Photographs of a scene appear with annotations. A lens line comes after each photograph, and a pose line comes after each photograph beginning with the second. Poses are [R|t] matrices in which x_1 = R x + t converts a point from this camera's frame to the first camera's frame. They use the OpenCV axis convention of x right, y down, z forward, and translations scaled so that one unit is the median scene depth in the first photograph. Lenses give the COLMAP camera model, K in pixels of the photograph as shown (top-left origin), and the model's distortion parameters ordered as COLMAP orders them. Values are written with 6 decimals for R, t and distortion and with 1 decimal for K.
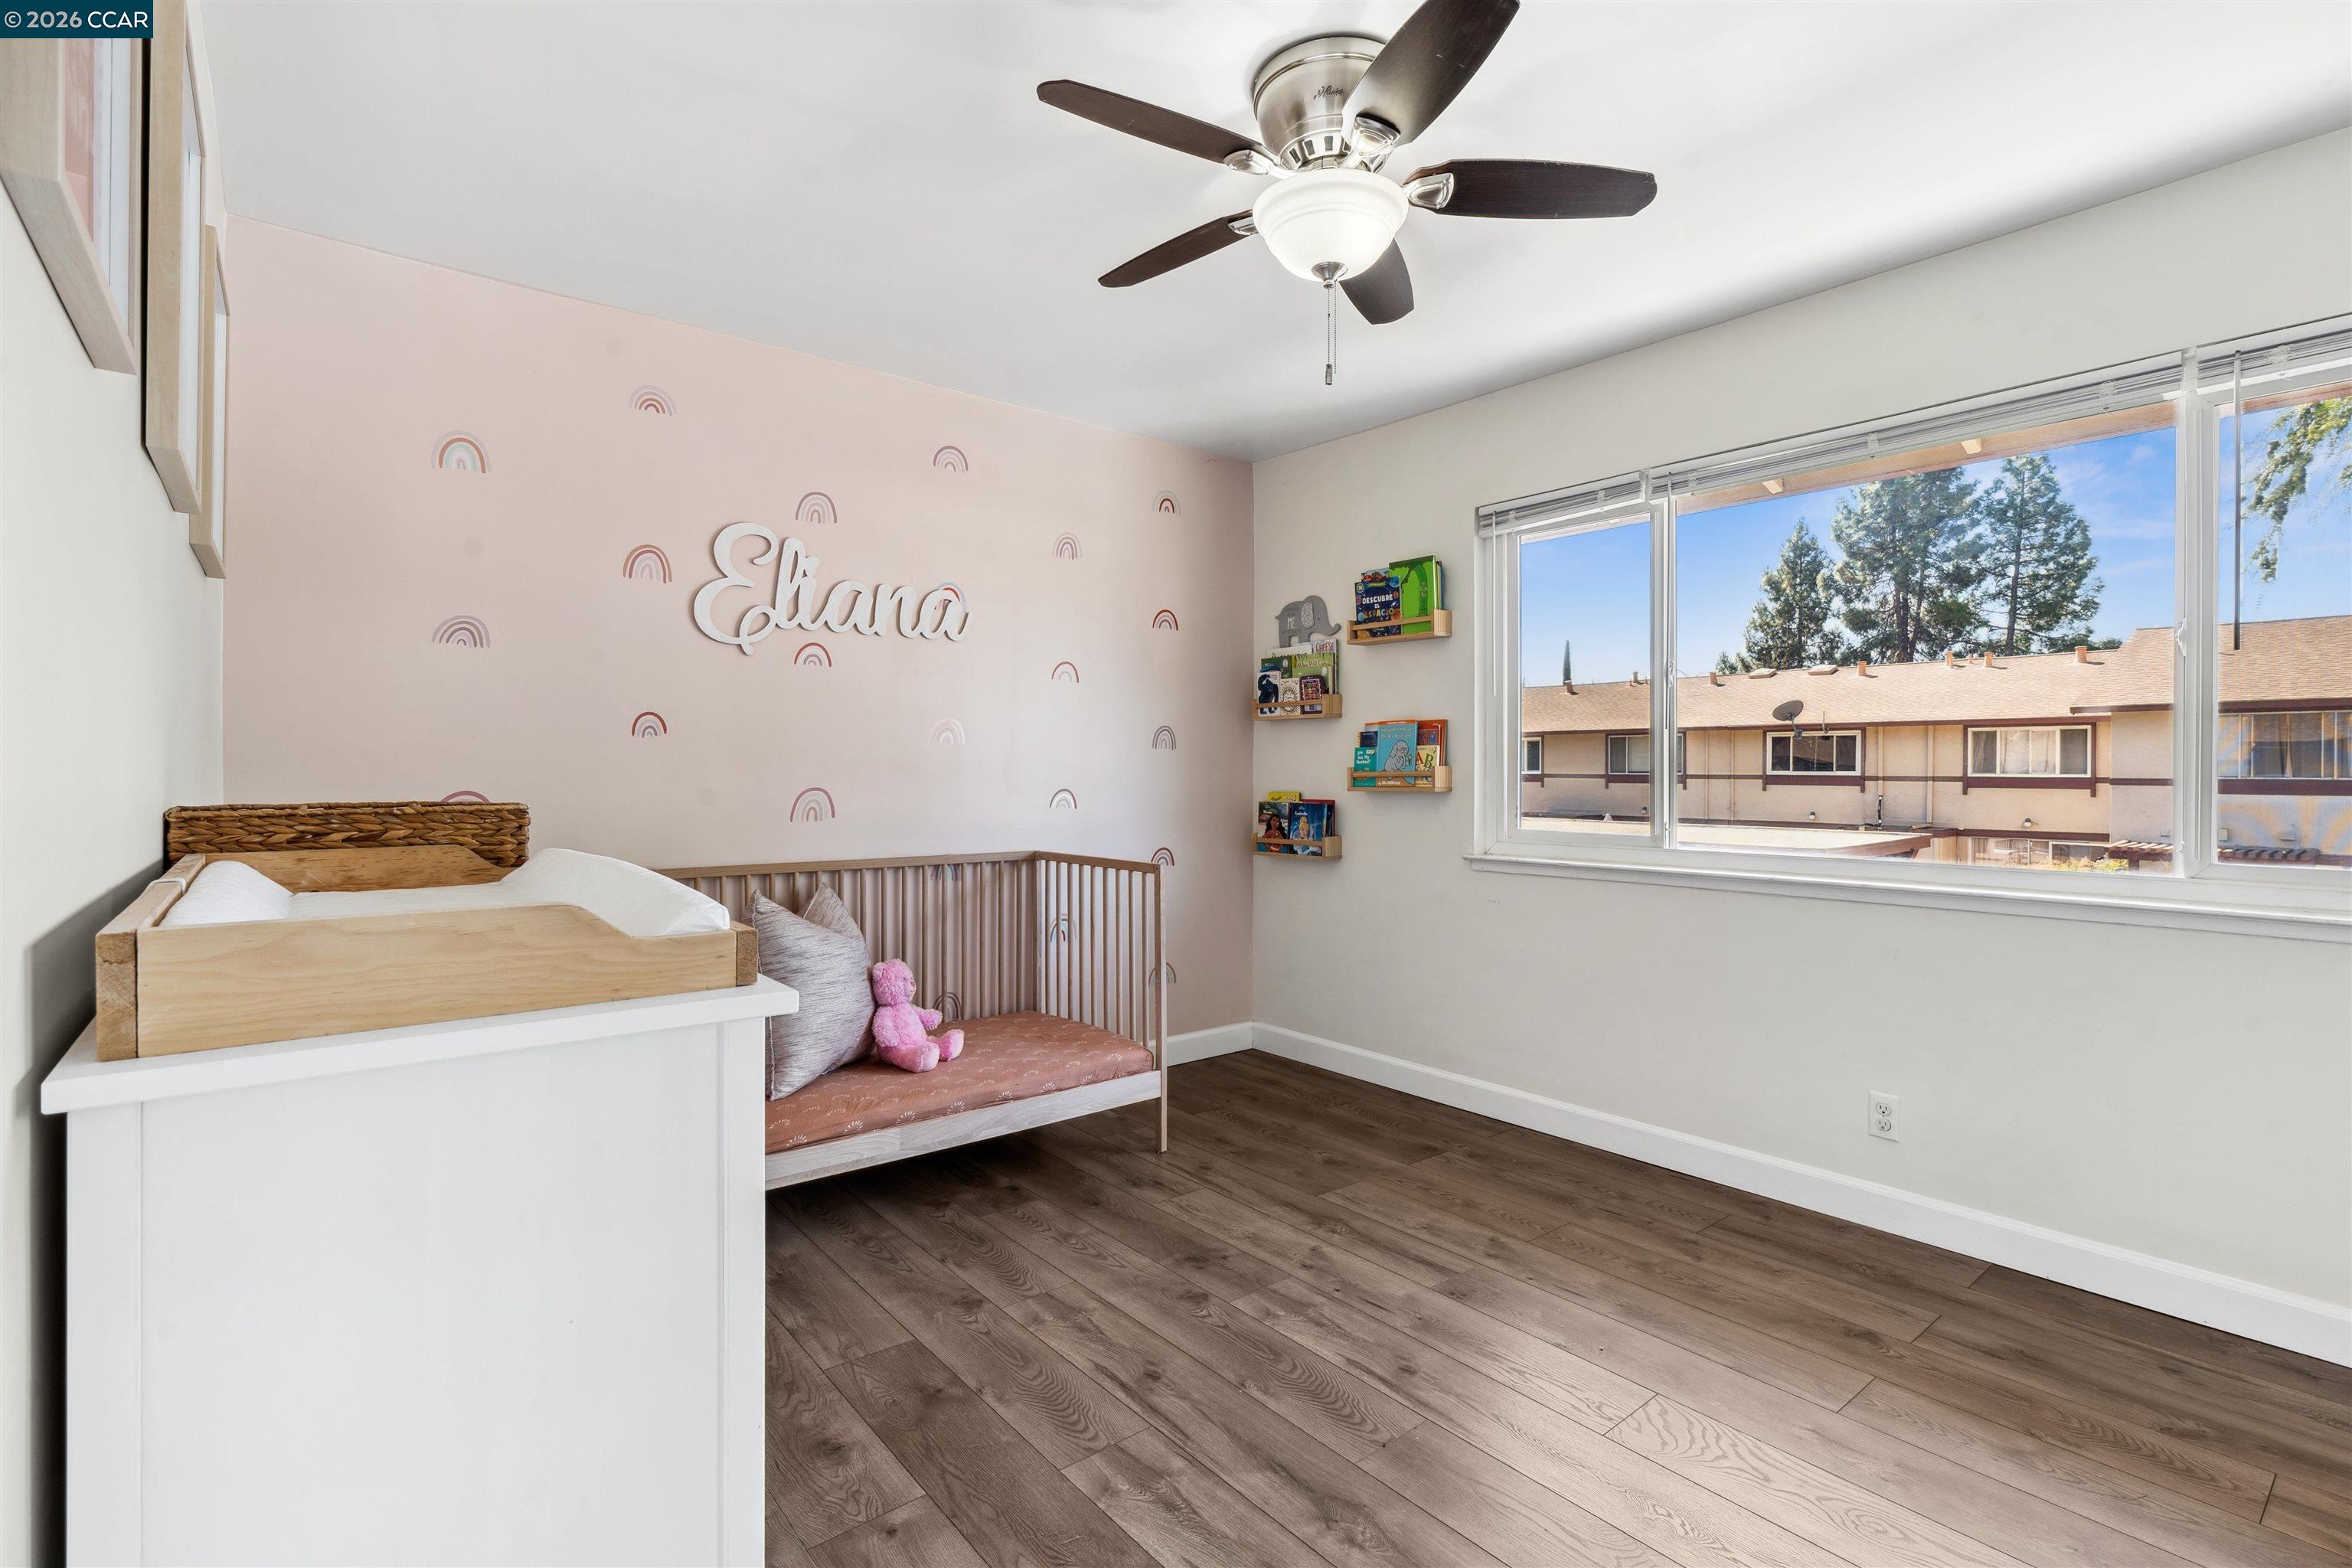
lens RADIAL K [[1063.8, 0, 1183.5], [0, 1063.8, 781.6], [0, 0, 1]] dist [-0.011758, 0.000400]
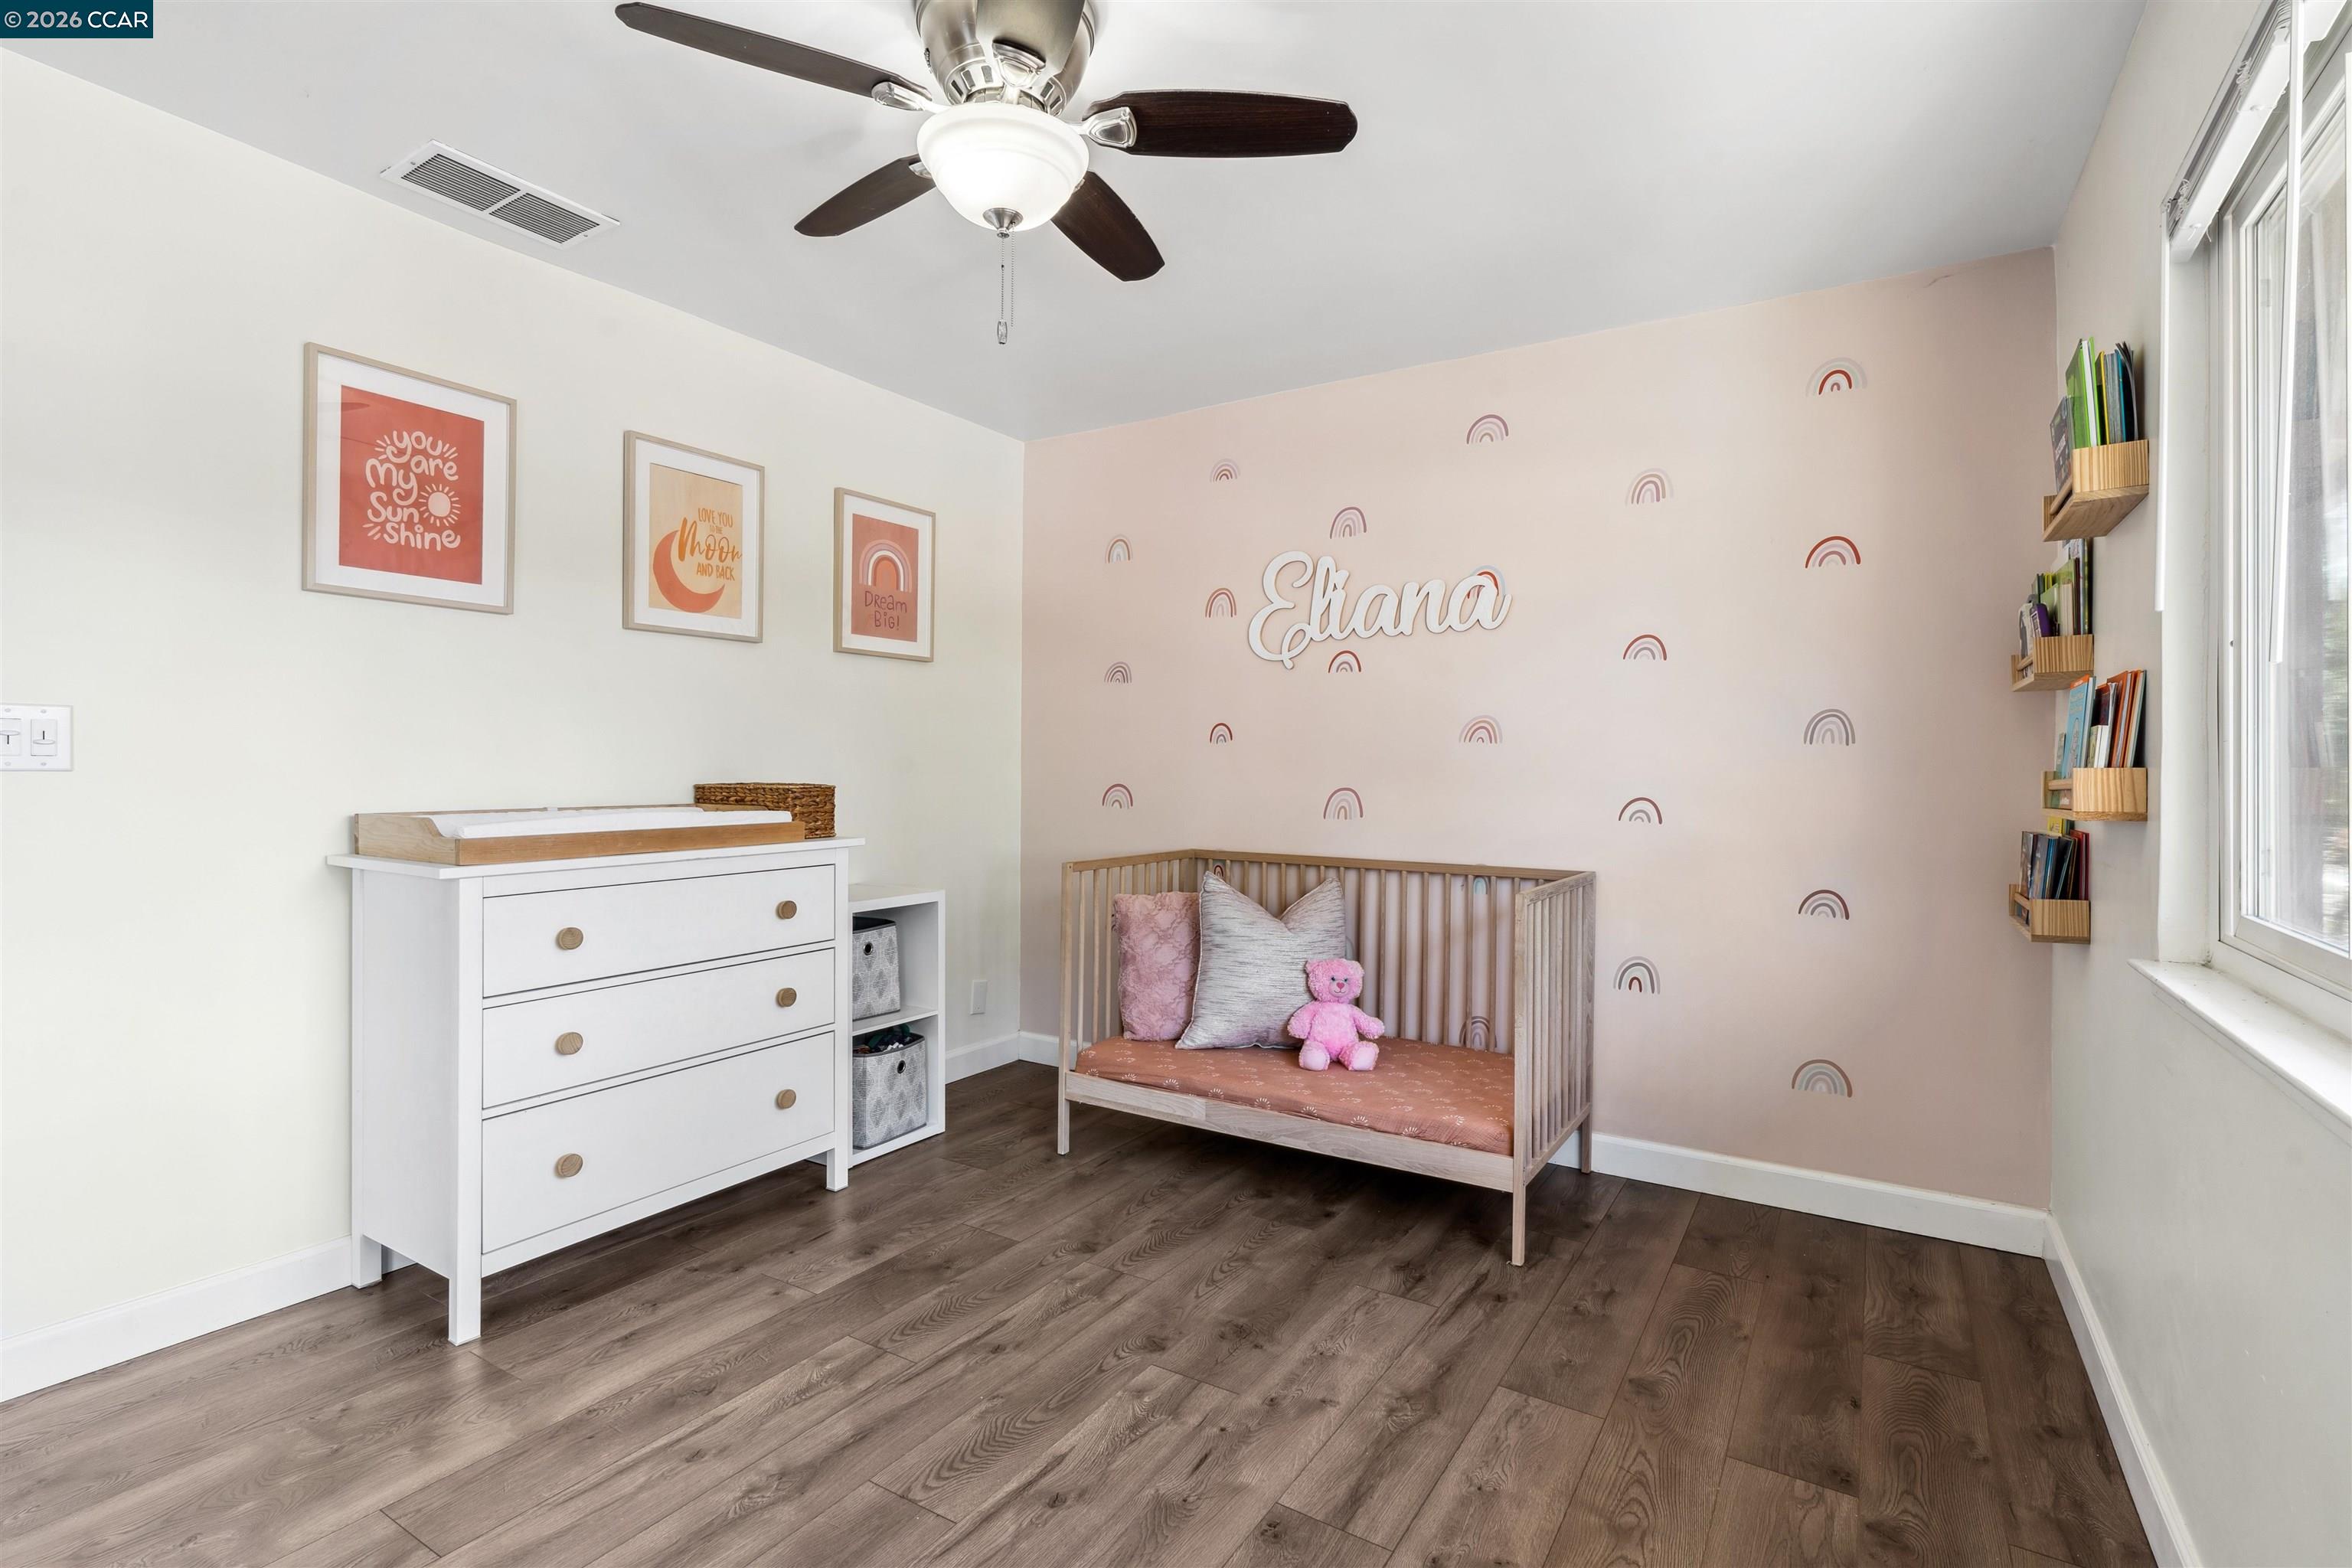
lens RADIAL K [[1108.2, 0, 1211.6], [0, 1108.2, 783.1], [0, 0, 1]] dist [-0.011662, 0.000334]
pose [[0.336731, 0.013467, -0.941505, 0.772409], [-0.019274, 0.999787, 0.007407, -0.005405], [0.941404, 0.015653, 0.336918, 0.603146]]
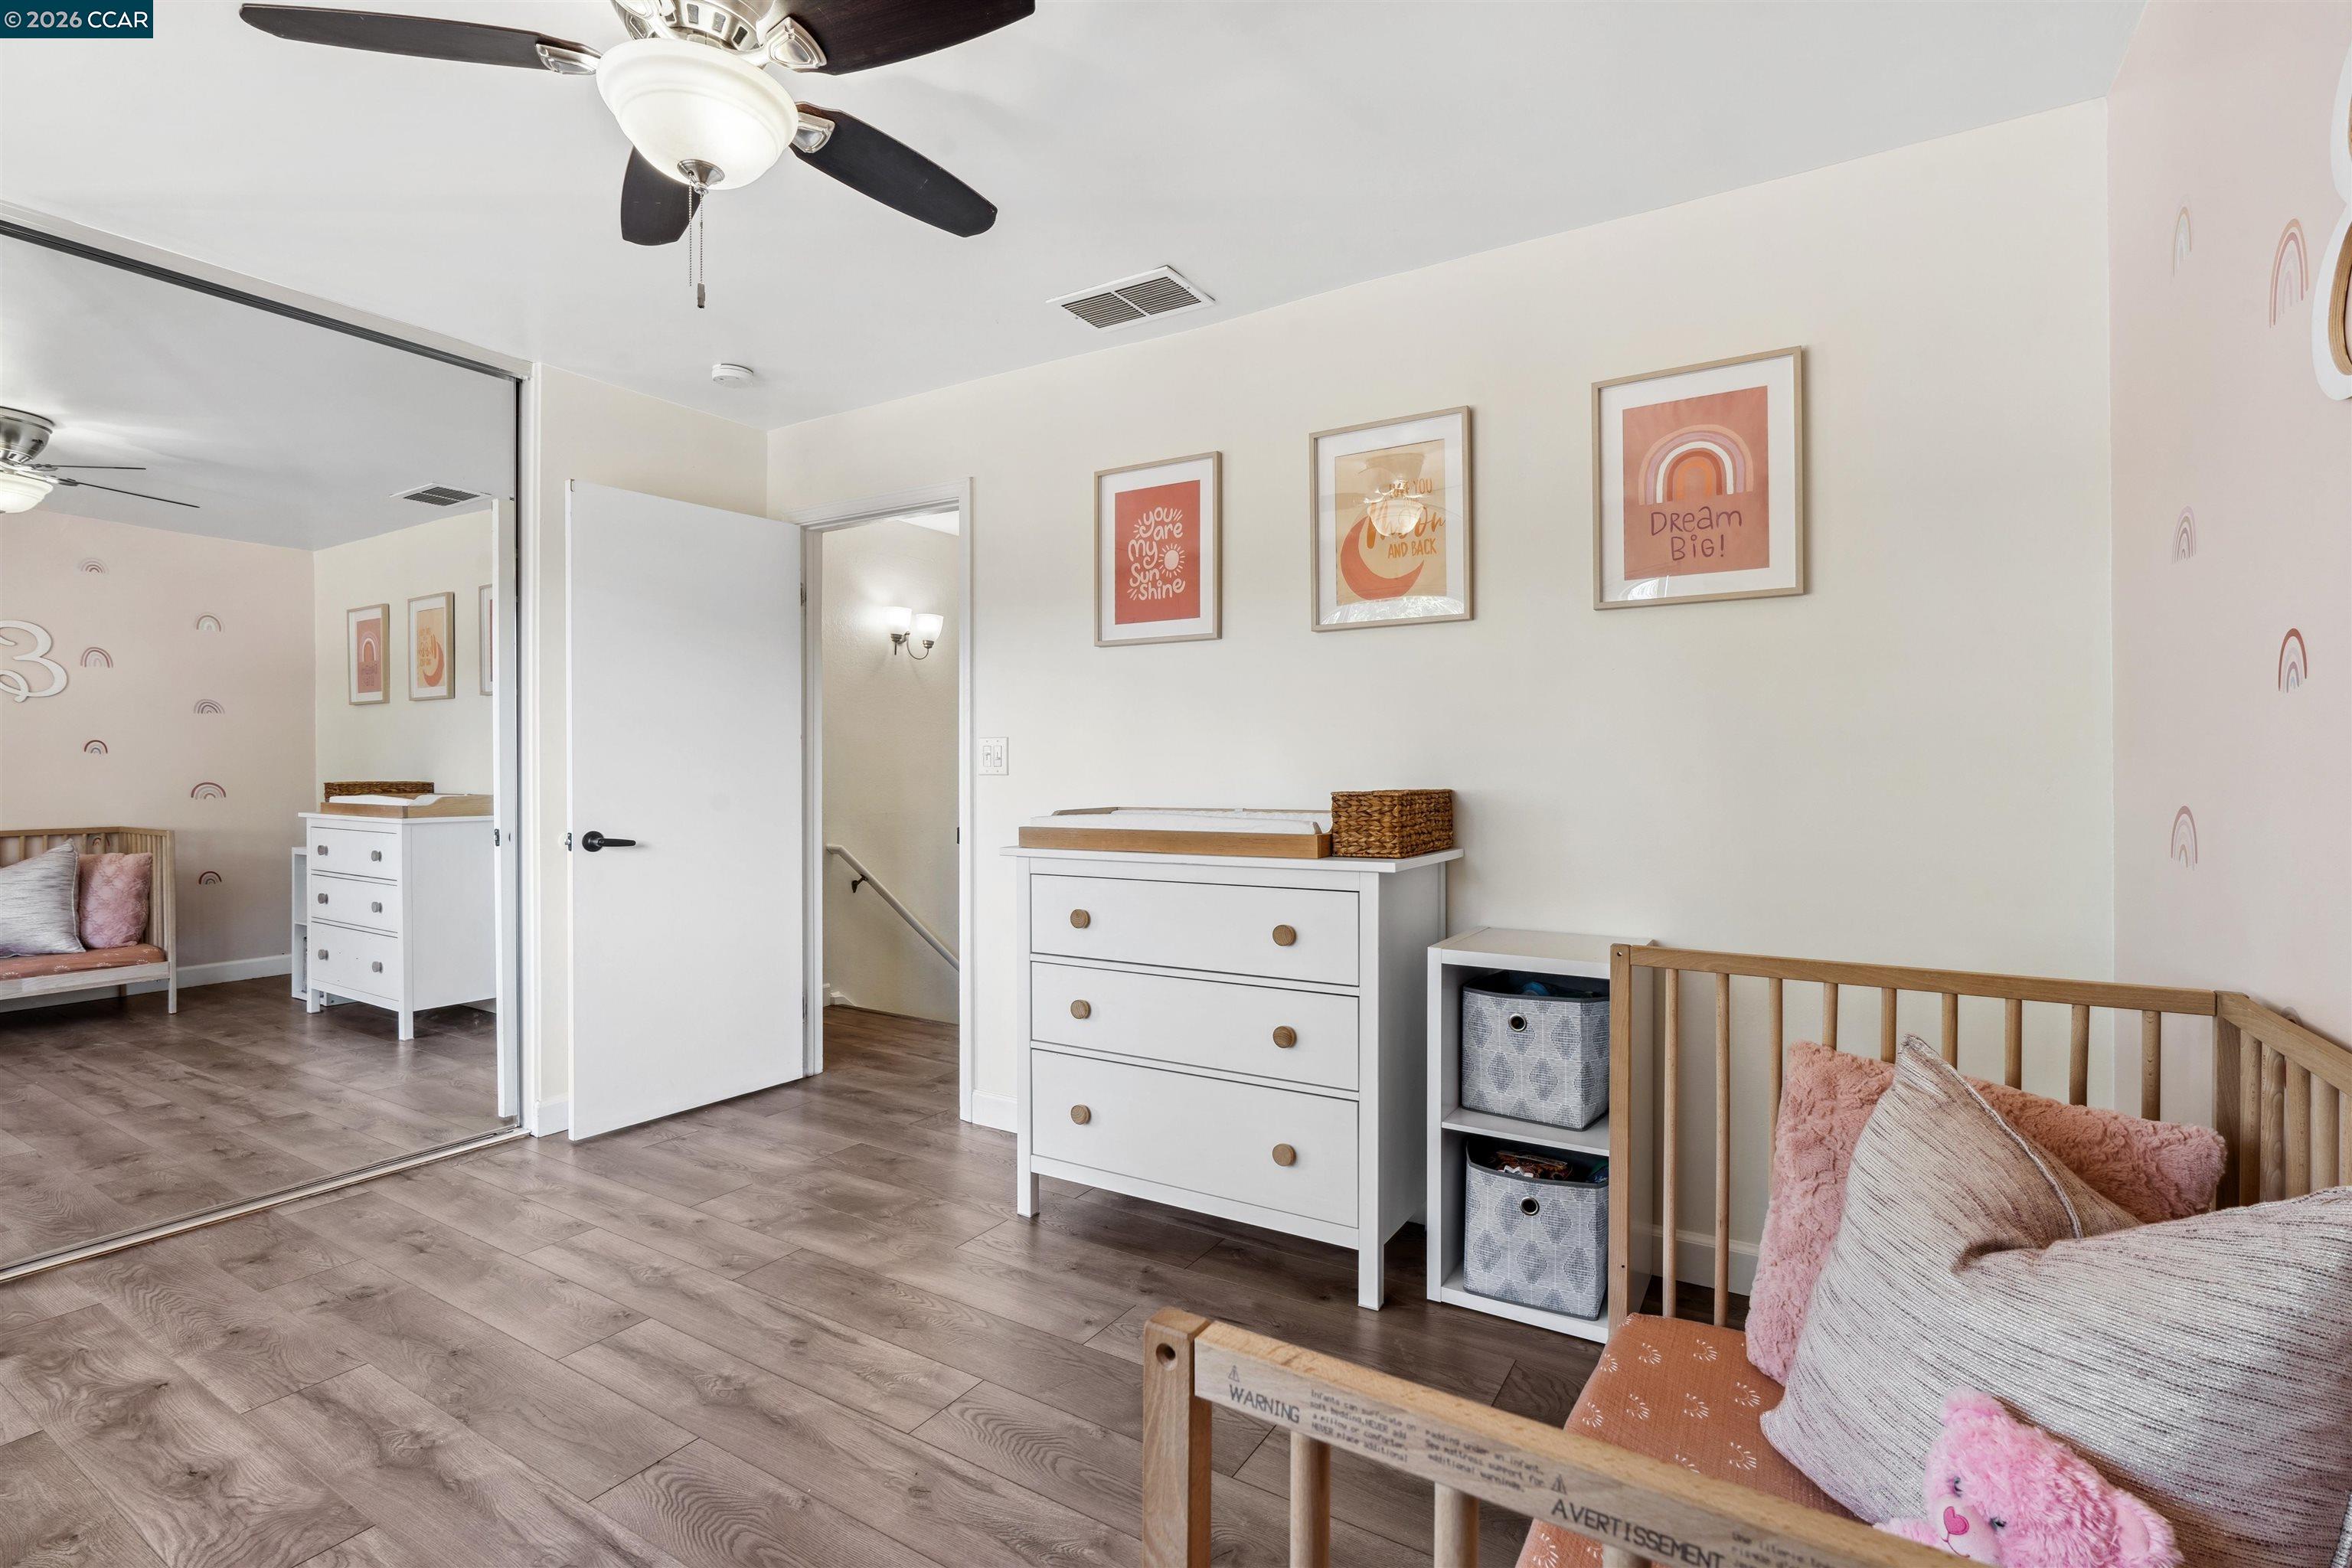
lens RADIAL K [[1063.8, 0, 1183.5], [0, 1063.8, 781.6], [0, 0, 1]] dist [-0.011758, 0.000400]
pose [[-0.942964, -0.002343, -0.332886, 0.038547], [-0.008899, 0.999795, 0.018171, -0.010077], [0.332775, 0.020097, -0.942792, 1.347324]]
